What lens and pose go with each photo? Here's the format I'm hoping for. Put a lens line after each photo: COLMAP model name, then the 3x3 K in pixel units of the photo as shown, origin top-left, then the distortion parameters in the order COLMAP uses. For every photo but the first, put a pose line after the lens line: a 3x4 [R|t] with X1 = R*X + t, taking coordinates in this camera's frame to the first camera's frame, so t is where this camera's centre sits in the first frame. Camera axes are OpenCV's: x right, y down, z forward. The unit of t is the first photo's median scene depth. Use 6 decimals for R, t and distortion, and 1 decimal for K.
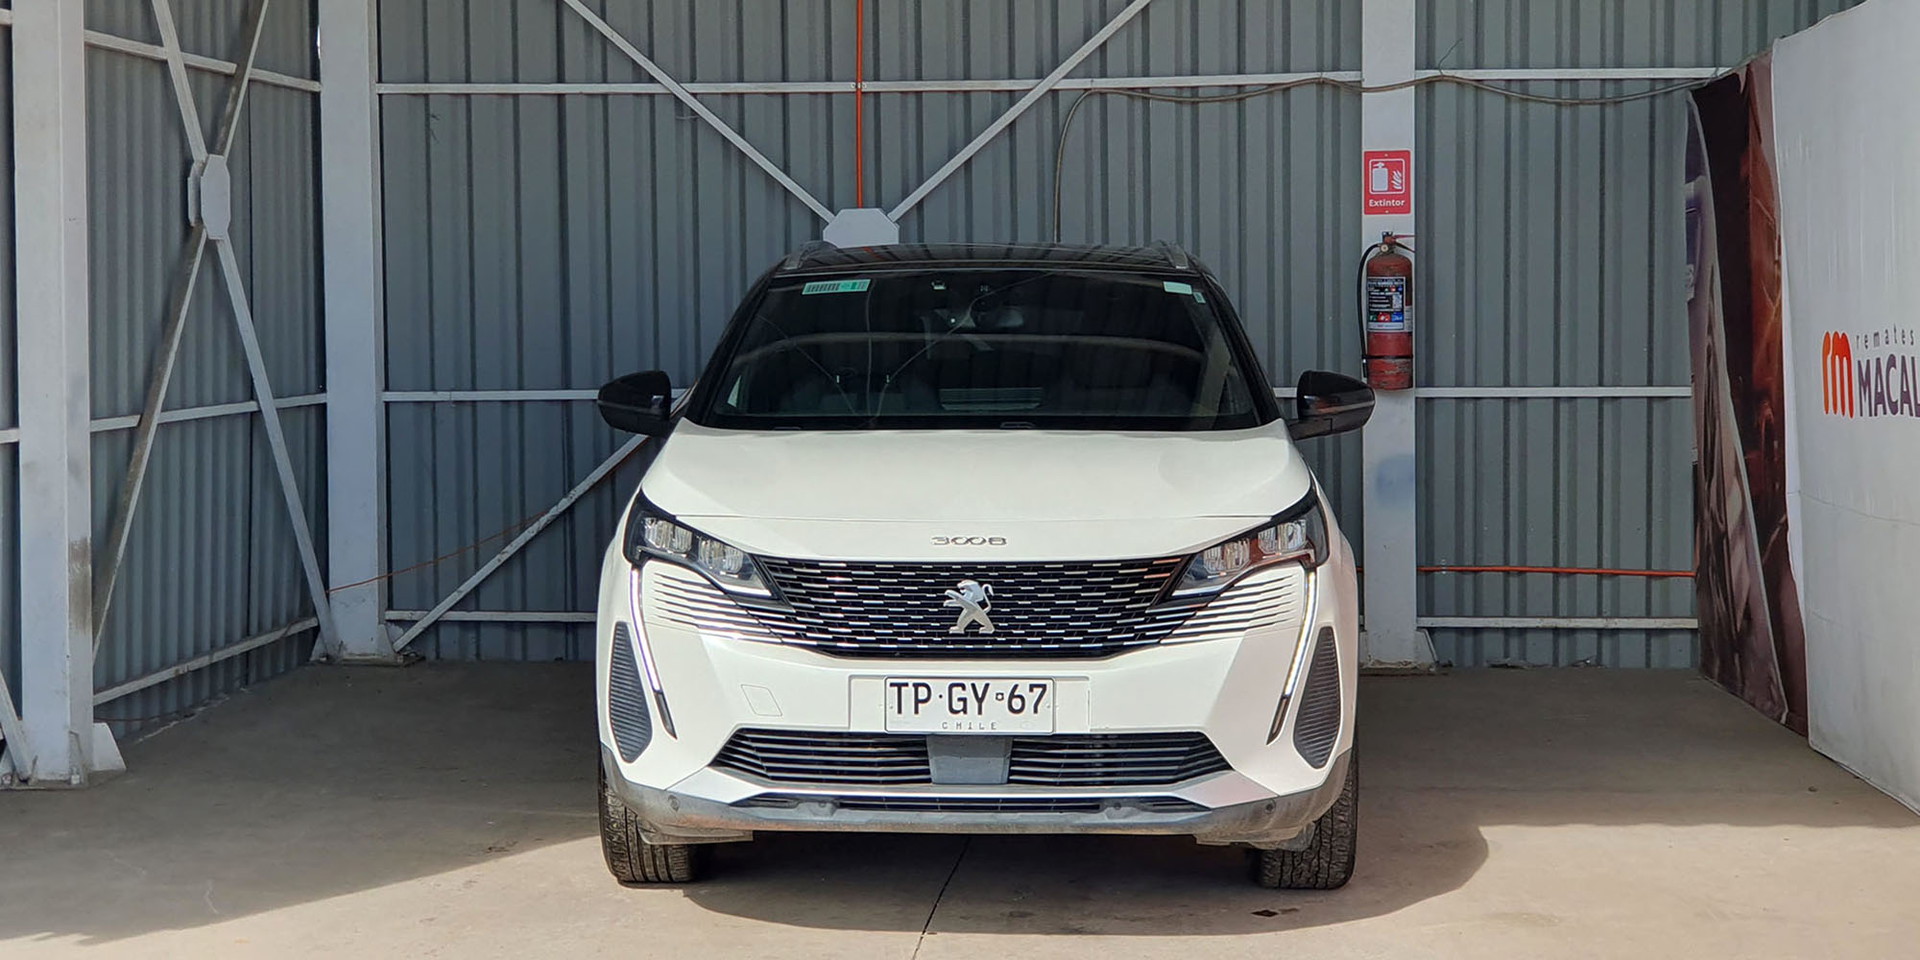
lens RADIAL K [[3258.3, 0, 1005.4], [0, 3258.3, 424.4], [0, 0, 1]] dist [0.118730, -0.229309]
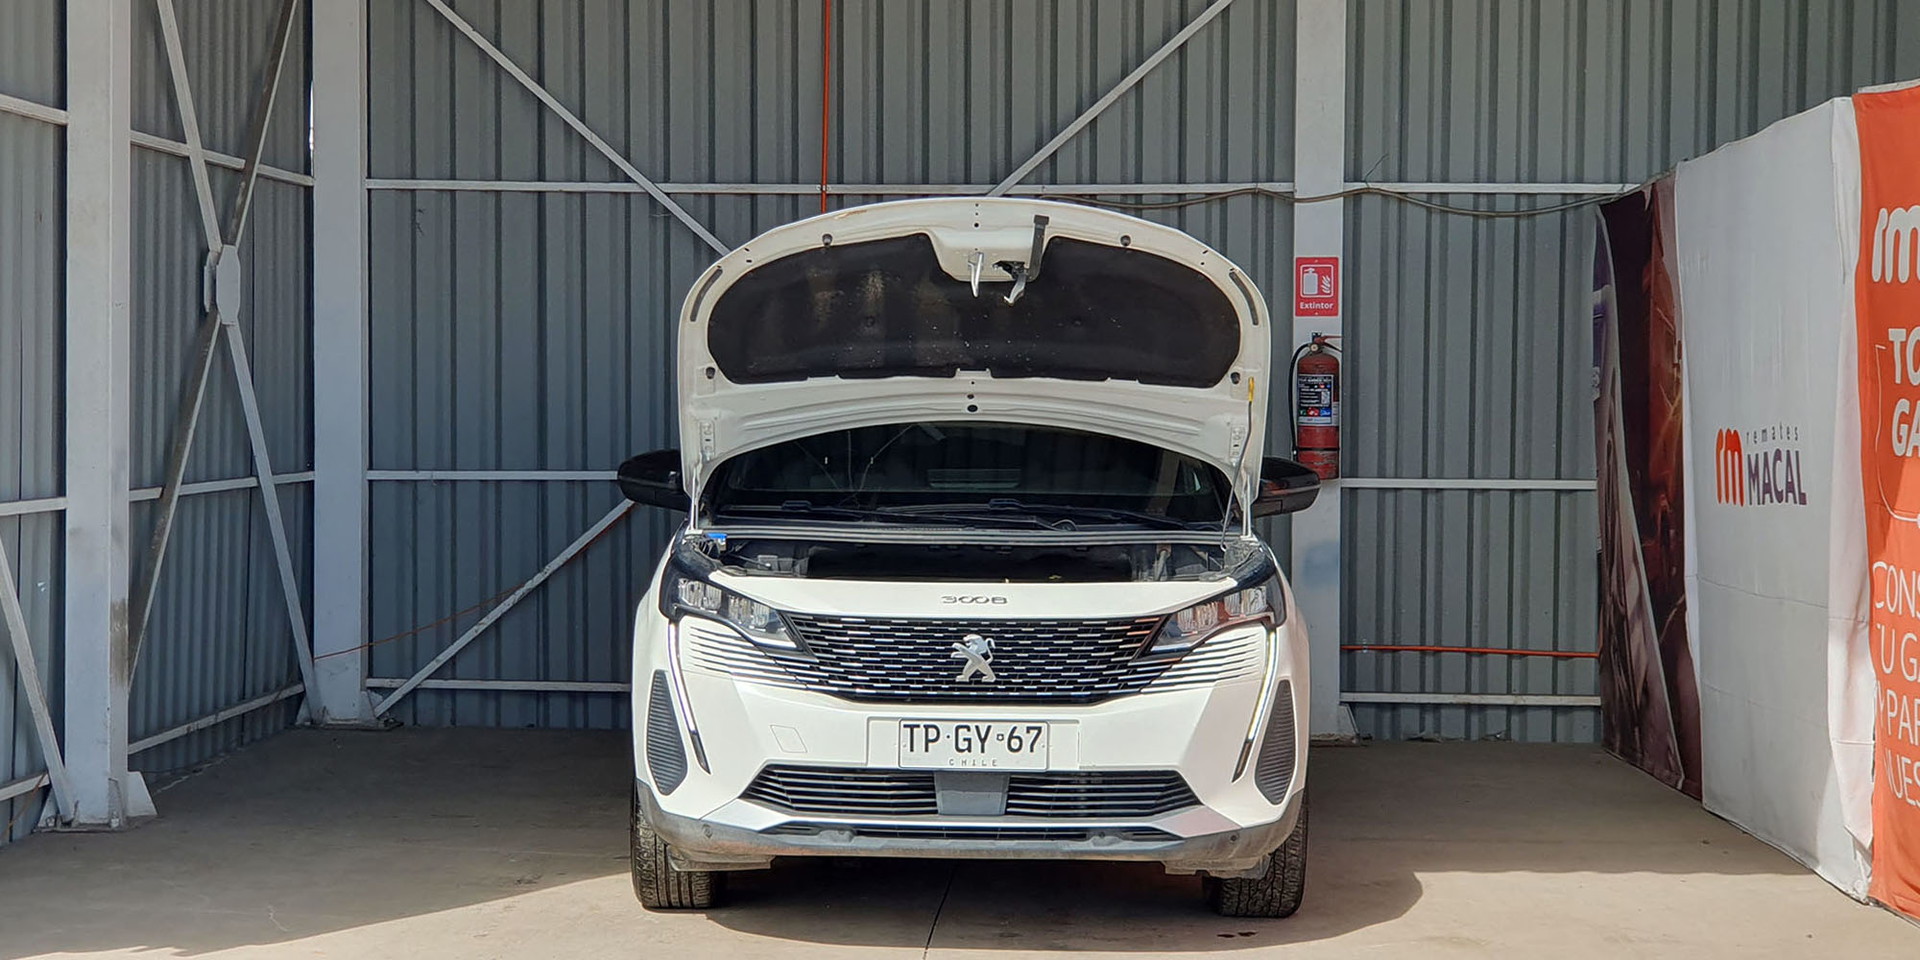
lens RADIAL K [[3351.5, 0, 1027.3], [0, 3351.5, 477.3], [0, 0, 1]] dist [0.139628, -0.221691]
pose [[0.998983, 0.012012, 0.043469, -0.032758], [-0.011395, 0.999831, -0.014408, 0.007153], [-0.043635, 0.013898, 0.998951, -0.125014]]
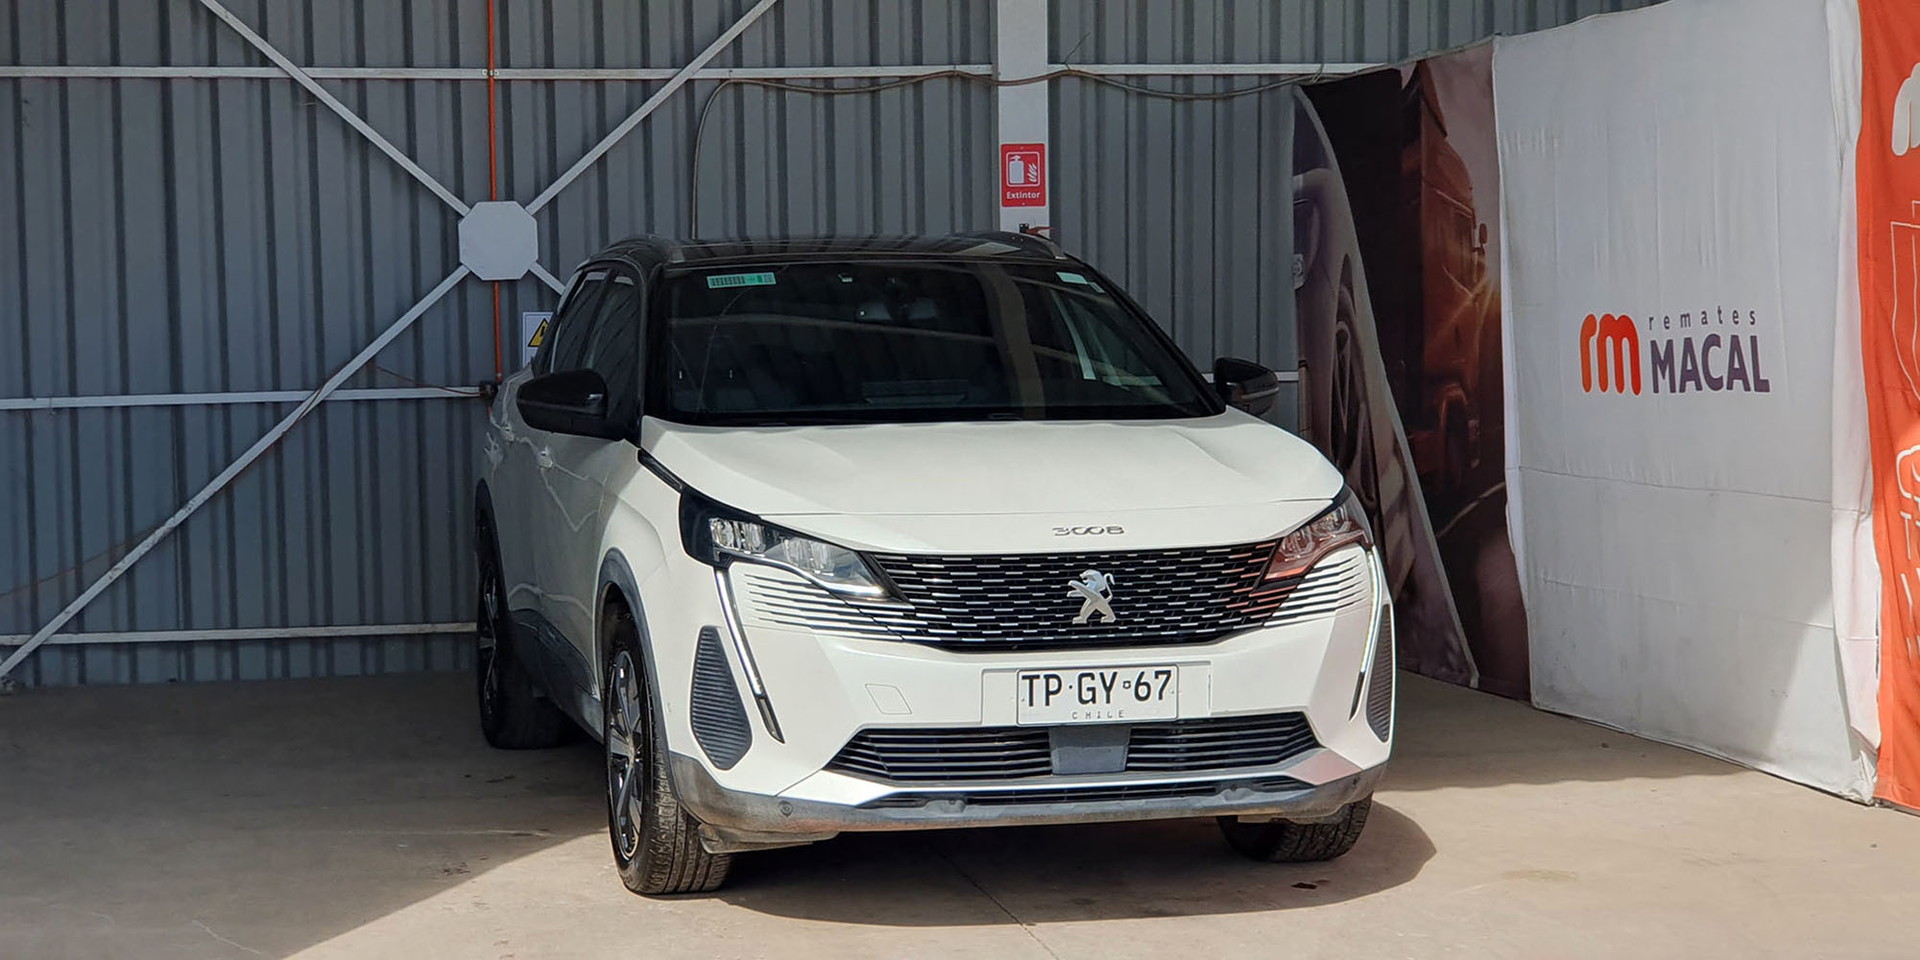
lens RADIAL K [[3260.9, 0, 960.0], [0, 3260.9, 480.0], [0, 0, 1]] dist [0.290999, -1.670000]
pose [[0.958878, -0.026170, 0.282610, -0.247728], [0.021091, 0.999557, 0.021000, -0.001368], [-0.283035, -0.014175, 0.959005, 0.036830]]
